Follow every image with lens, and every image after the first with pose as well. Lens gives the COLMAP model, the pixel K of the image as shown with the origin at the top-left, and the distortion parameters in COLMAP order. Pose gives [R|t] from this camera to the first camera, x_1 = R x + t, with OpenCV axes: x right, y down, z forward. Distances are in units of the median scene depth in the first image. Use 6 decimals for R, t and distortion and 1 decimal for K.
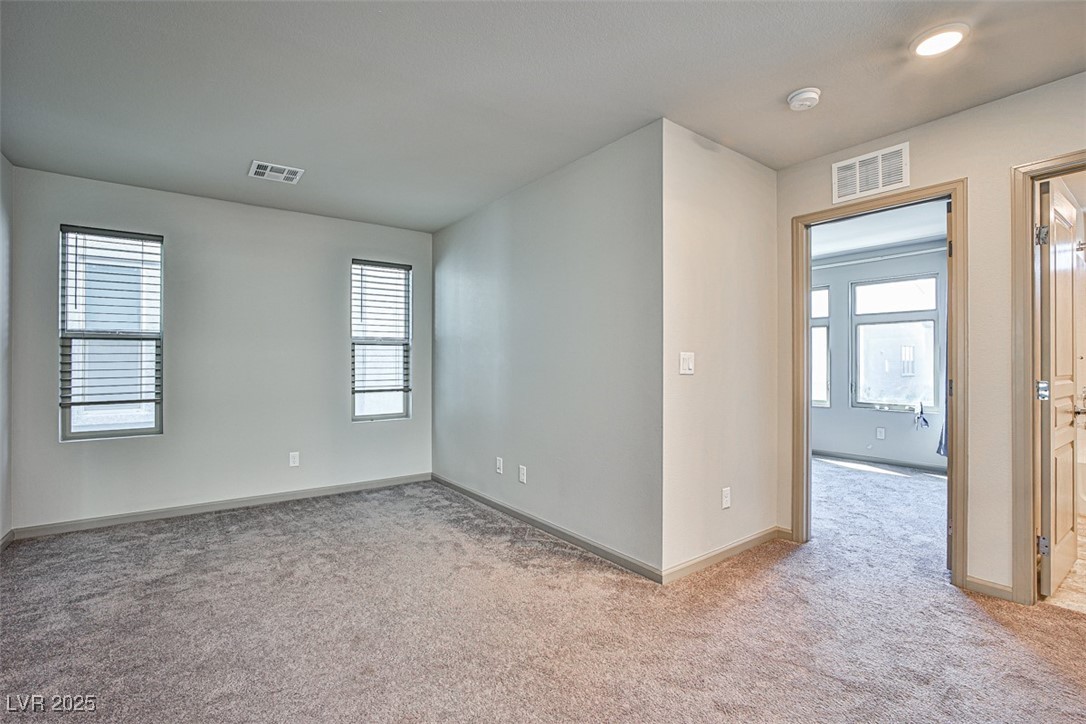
lens RADIAL K [[491.9, 0, 545.6], [0, 491.9, 357.3], [0, 0, 1]] dist [-0.009523, 0.000559]
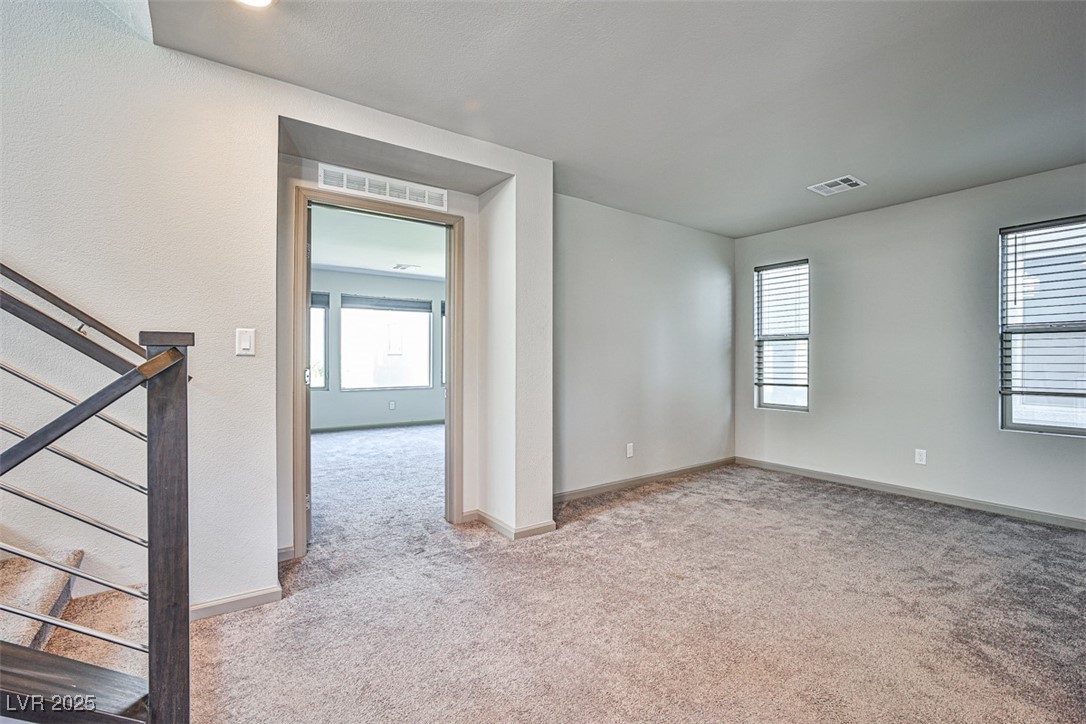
lens RADIAL K [[491.9, 0, 551.2], [0, 491.9, 356.1], [0, 0, 1]] dist [-0.009523, 0.000559]
pose [[-0.003951, -0.004503, -0.999982, 0.557413], [0.012966, 0.999906, -0.004554, 0.006977], [0.999908, -0.012984, -0.003892, 0.346507]]
